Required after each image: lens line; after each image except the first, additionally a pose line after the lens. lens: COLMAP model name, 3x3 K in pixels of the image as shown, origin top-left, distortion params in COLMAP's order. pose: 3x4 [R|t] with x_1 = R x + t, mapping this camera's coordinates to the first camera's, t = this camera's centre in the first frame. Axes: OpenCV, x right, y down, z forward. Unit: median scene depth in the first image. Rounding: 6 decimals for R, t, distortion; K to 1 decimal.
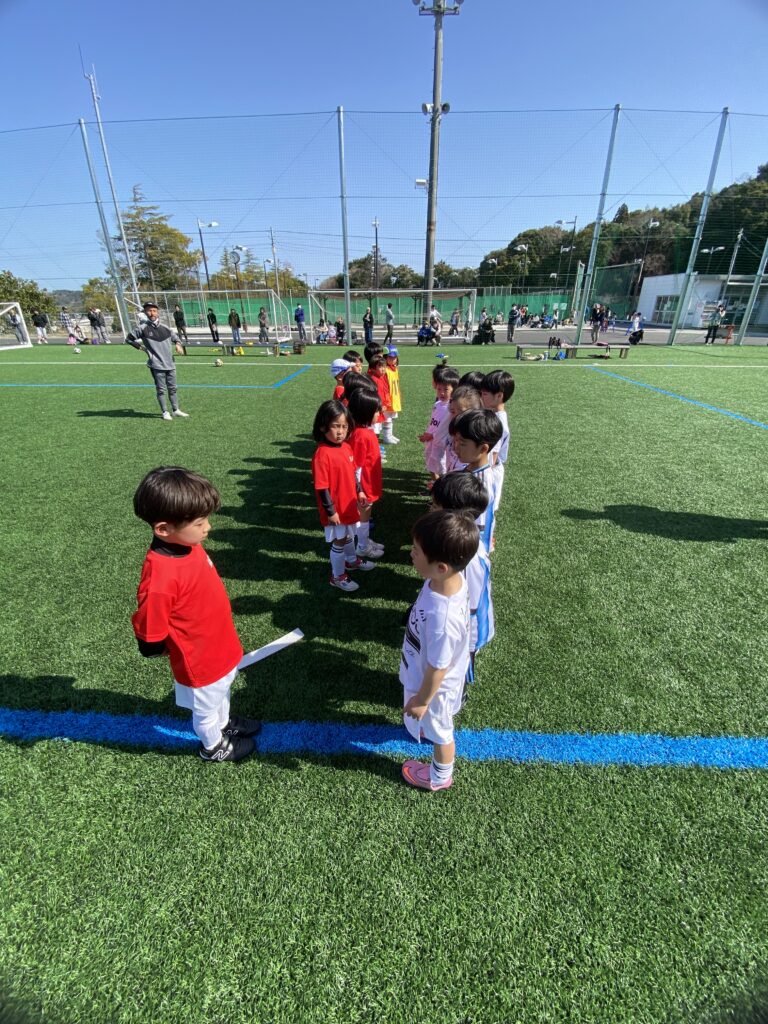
lens RADIAL K [[414.0, 0, 388.8], [0, 414.0, 506.3], [0, 0, 1]] dist [0.000316, 0.000005]
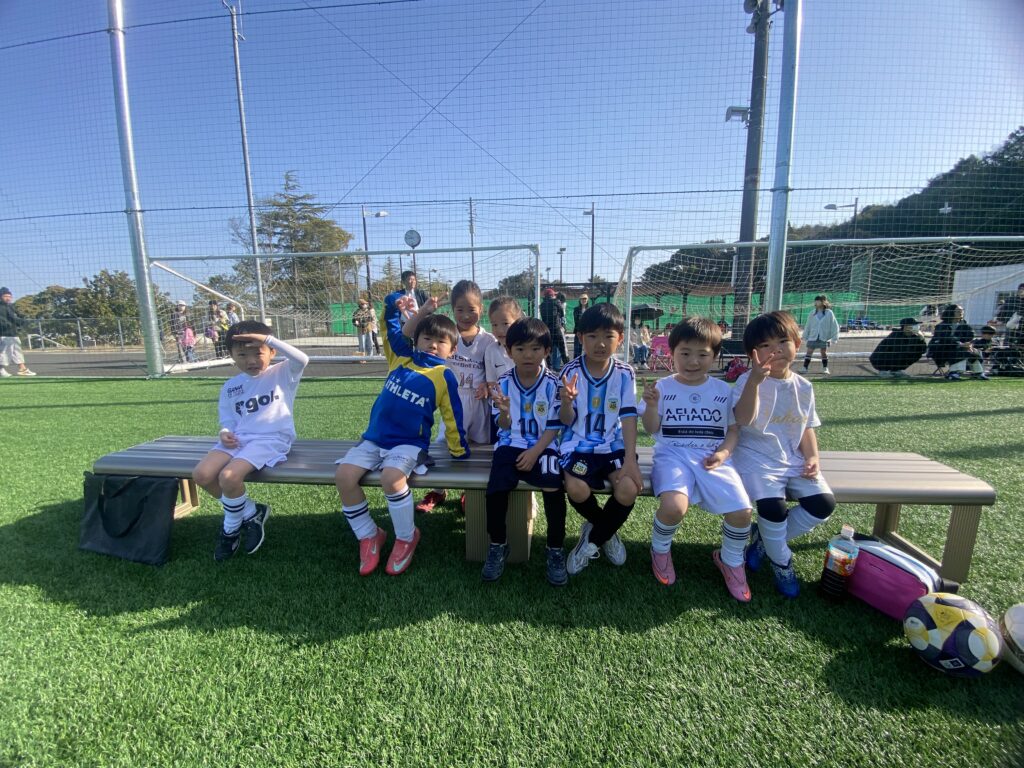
lens RADIAL K [[414.0, 0, 508.4], [0, 414.0, 387.5], [0, 0, 1]] dist [0.000316, 0.000005]
pose [[0.998773, 0.000526, -0.049528, -0.151769], [-0.014413, 0.959757, -0.280463, -0.159775], [0.047387, 0.280832, 0.958586, 0.366553]]
